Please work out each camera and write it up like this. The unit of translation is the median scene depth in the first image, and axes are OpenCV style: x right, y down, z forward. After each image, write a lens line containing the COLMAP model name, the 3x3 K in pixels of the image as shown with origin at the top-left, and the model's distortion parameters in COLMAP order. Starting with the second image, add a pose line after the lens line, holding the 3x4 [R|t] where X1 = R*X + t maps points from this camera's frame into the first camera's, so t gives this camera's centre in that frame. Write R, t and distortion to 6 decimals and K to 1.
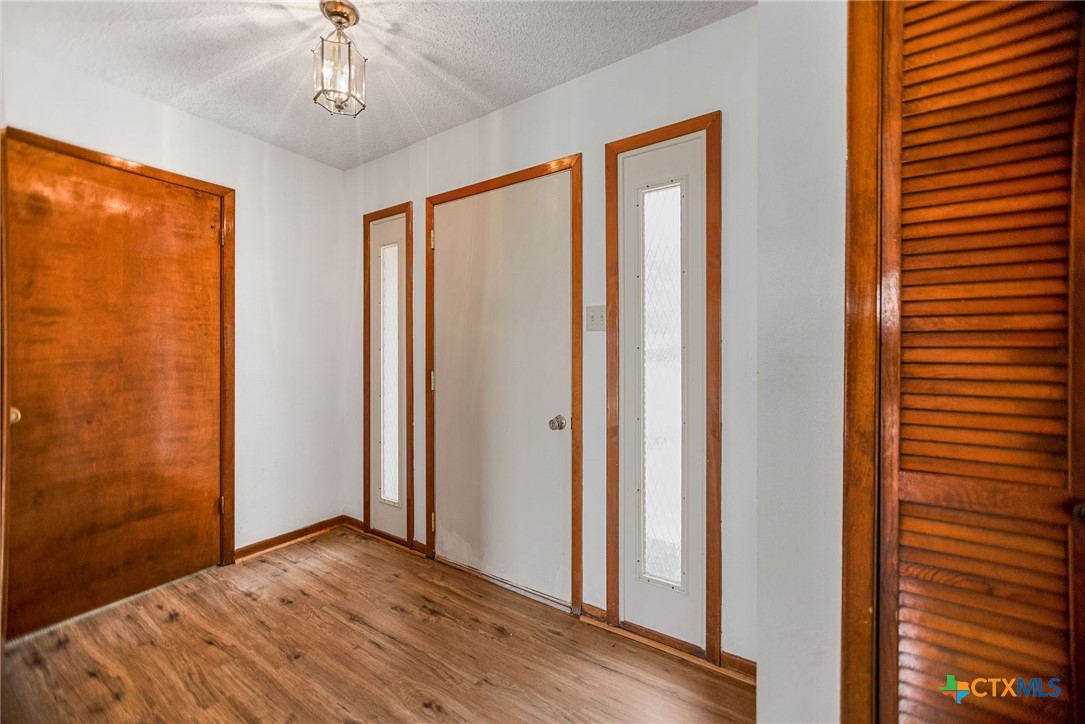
lens RADIAL K [[437.5, 0, 541.3], [0, 437.5, 354.0], [0, 0, 1]] dist [0.000003, 0.000646]
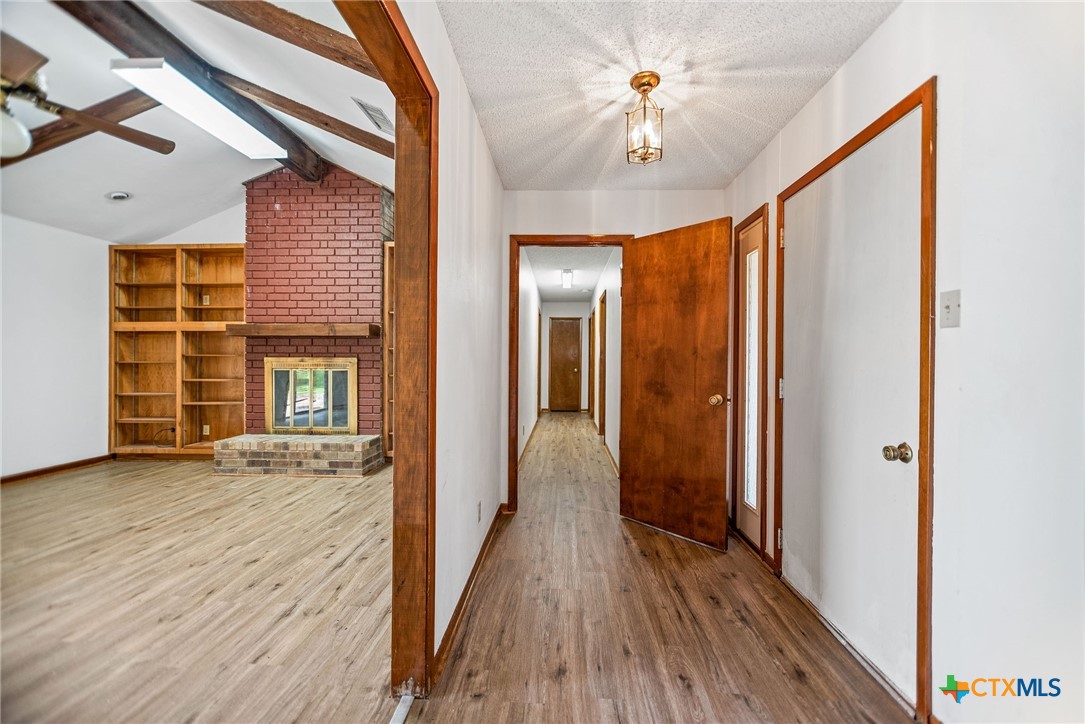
lens RADIAL K [[437.5, 0, 543.0], [0, 437.5, 361.1], [0, 0, 1]] dist [0.000003, 0.000646]
pose [[0.519901, 0.010087, -0.854167, 0.359546], [-0.012108, 0.999917, 0.004439, 0.005476], [0.854141, 0.008034, 0.519980, 0.092008]]
